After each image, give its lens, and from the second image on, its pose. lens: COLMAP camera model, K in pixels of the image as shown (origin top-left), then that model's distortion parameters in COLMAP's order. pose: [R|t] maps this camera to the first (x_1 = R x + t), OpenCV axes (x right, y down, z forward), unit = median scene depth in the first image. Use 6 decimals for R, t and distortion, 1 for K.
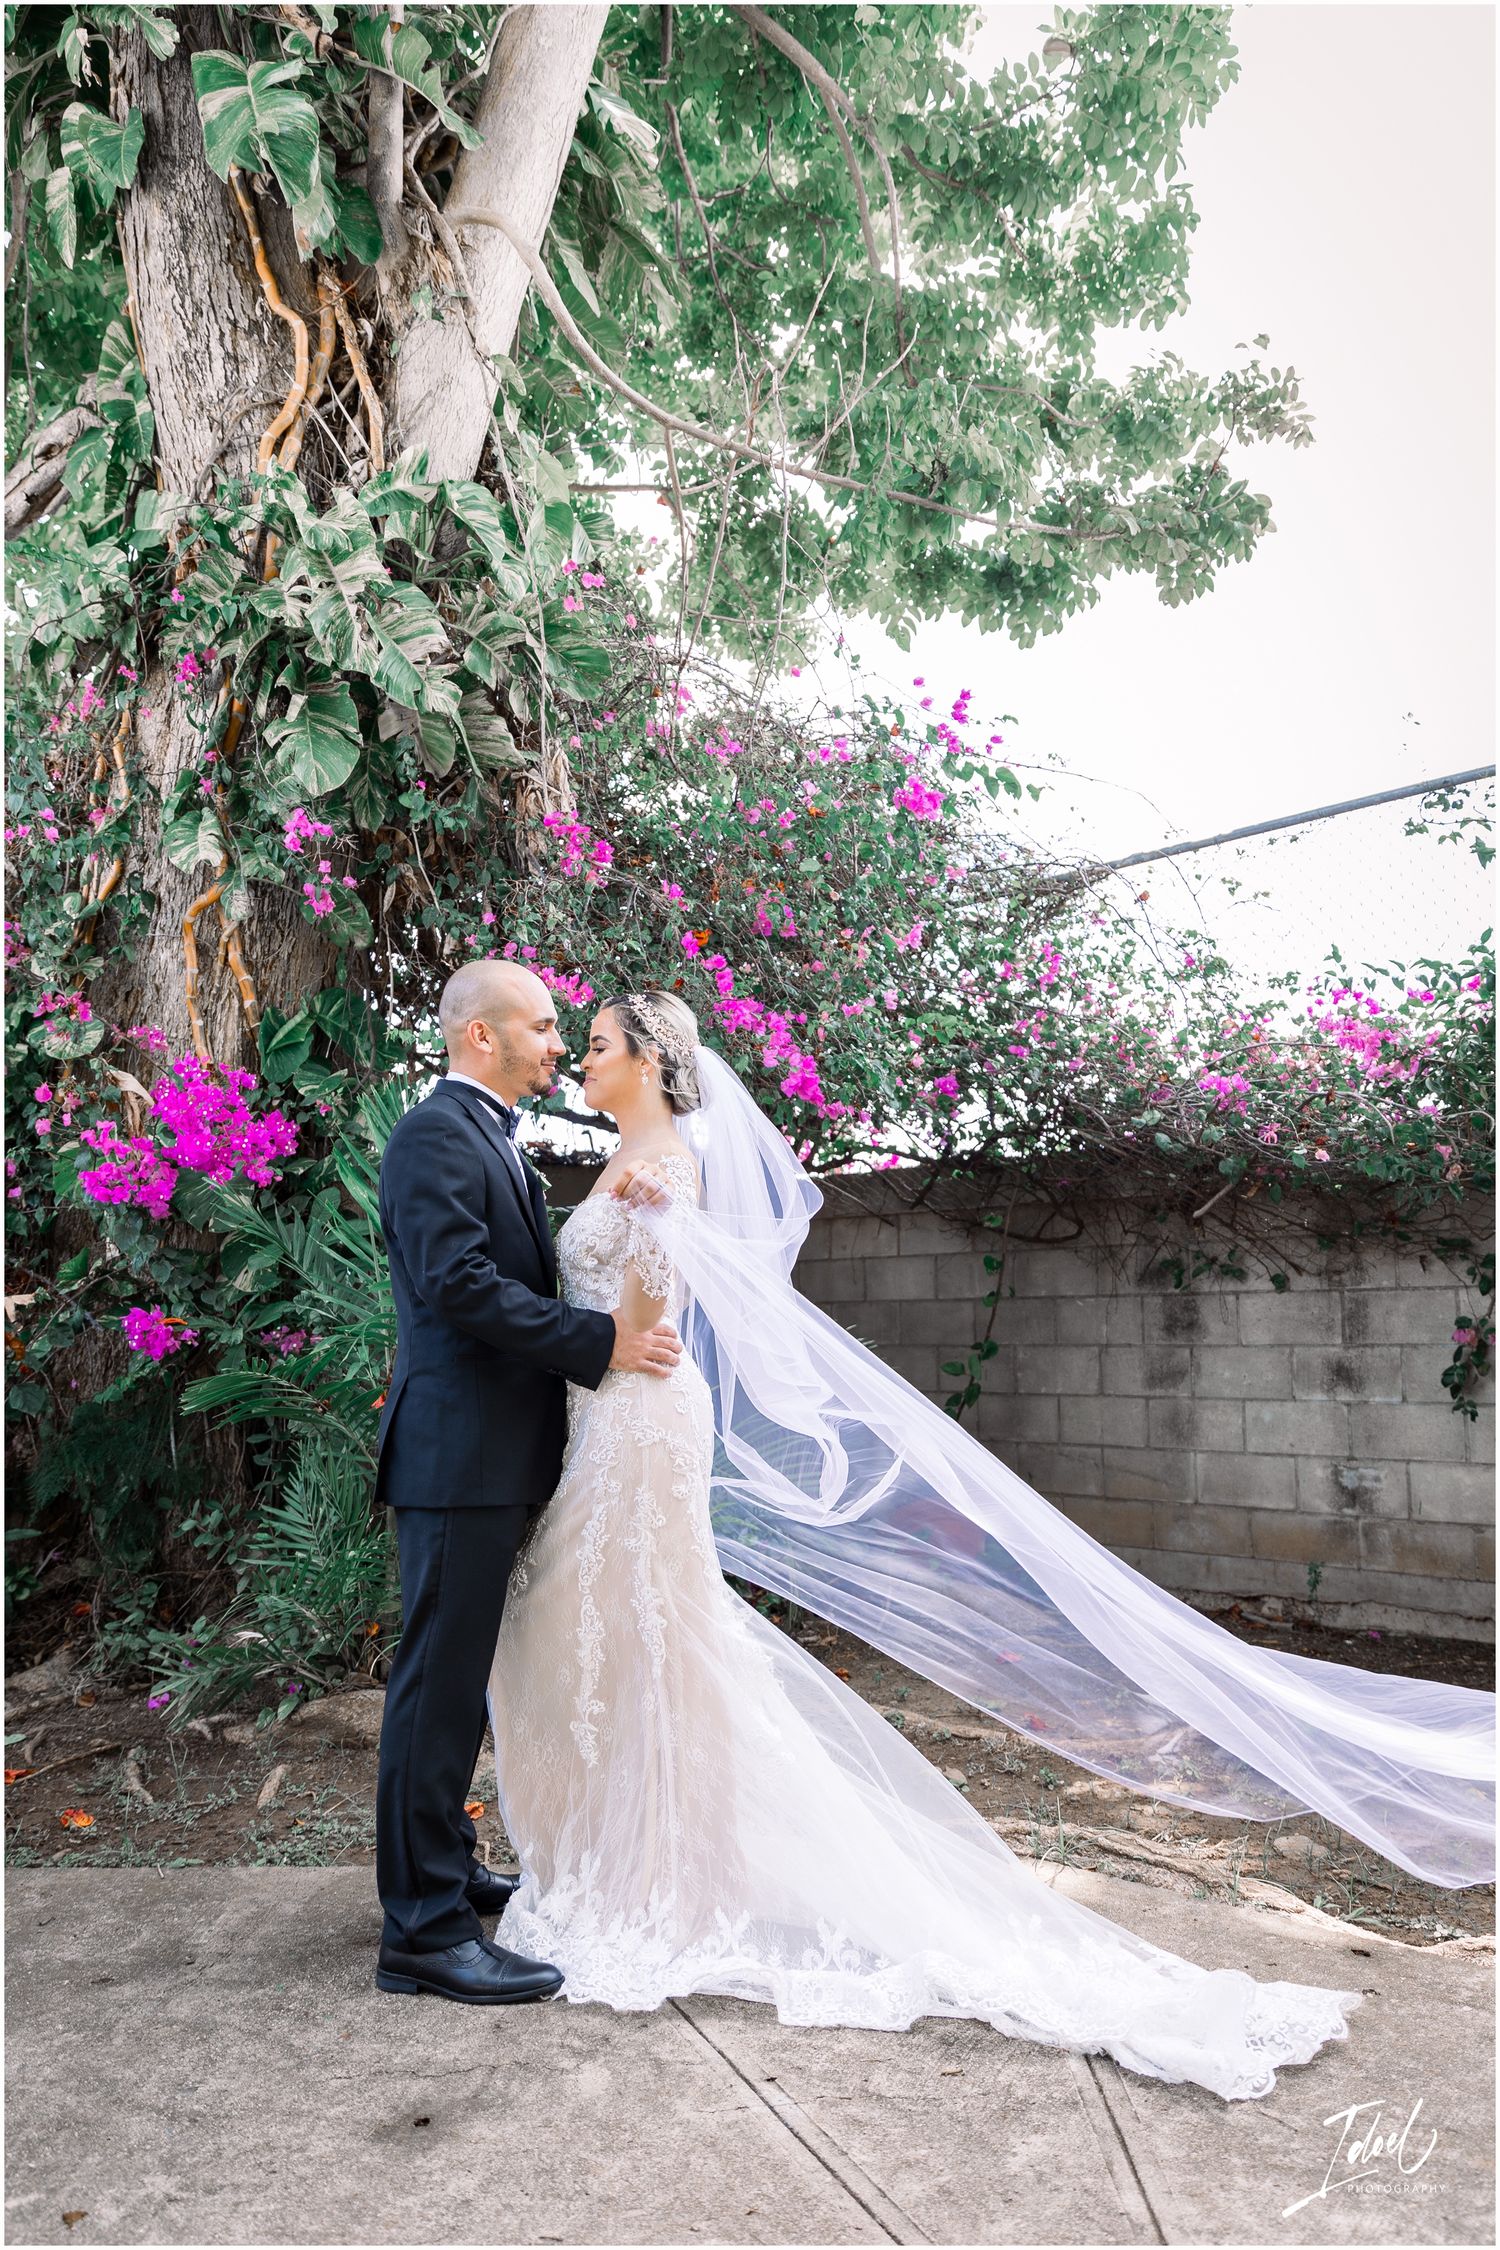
lens RADIAL K [[1538.6, 0, 756.7], [0, 1538.6, 1136.0], [0, 0, 1]] dist [-0.007748, 0.002596]
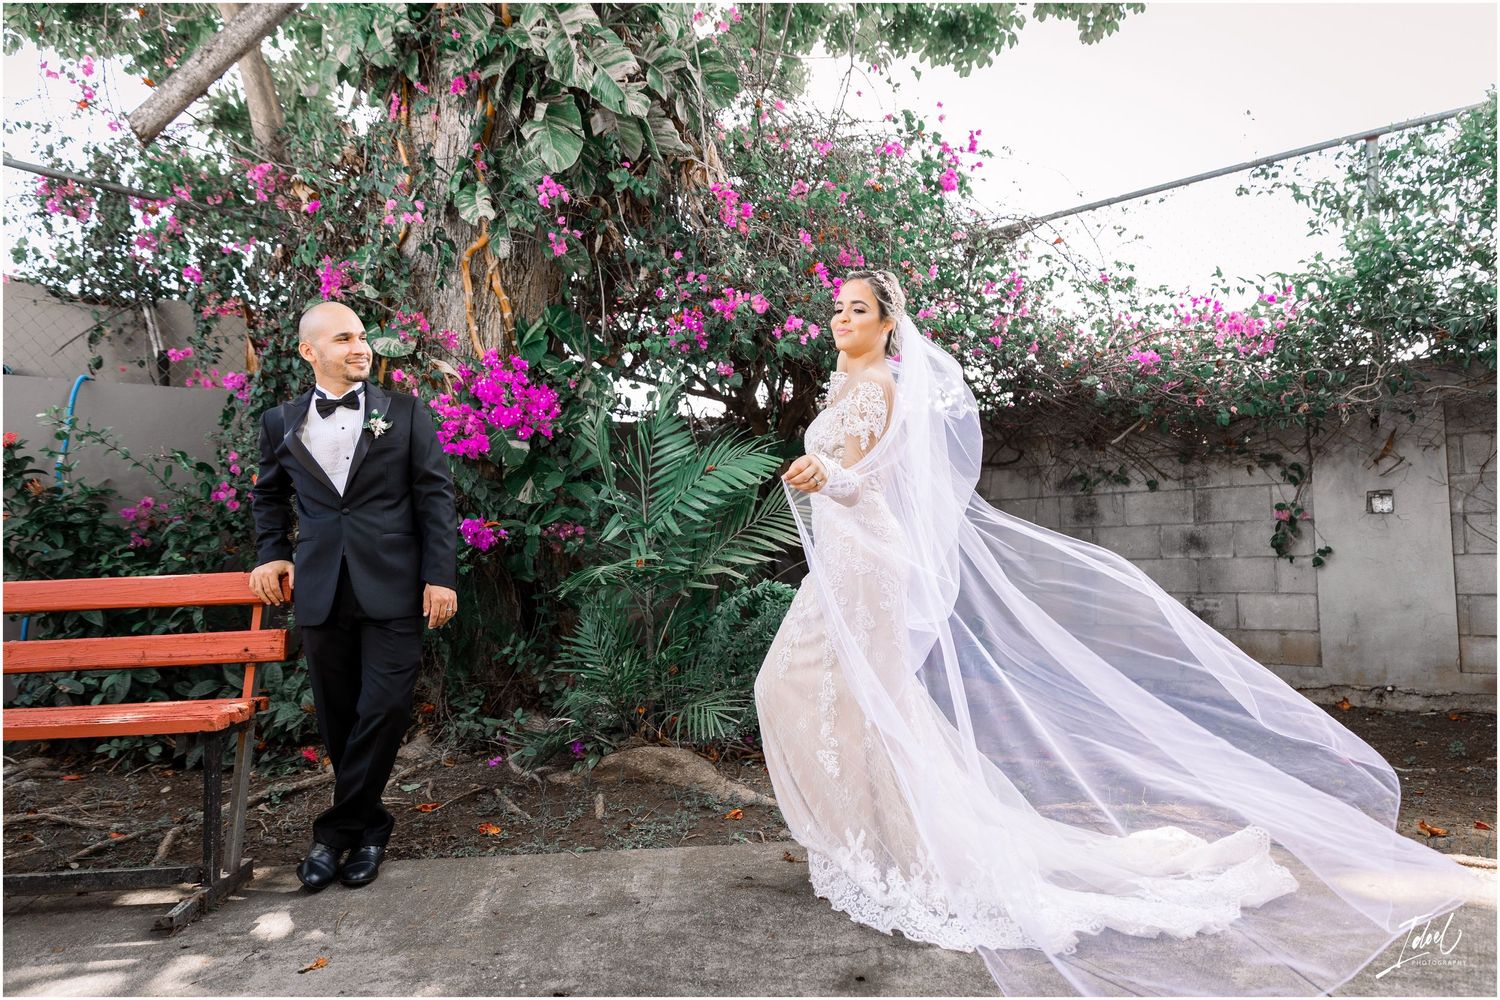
lens RADIAL K [[988.9, 0, 748.6], [0, 988.9, 503.6], [0, 0, 1]] dist [0.005801, -0.001946]
pose [[0.998555, -0.024311, 0.047921, -0.144569], [0.020027, 0.995926, 0.087926, 0.017948], [-0.049864, -0.086839, 0.994974, 0.001684]]
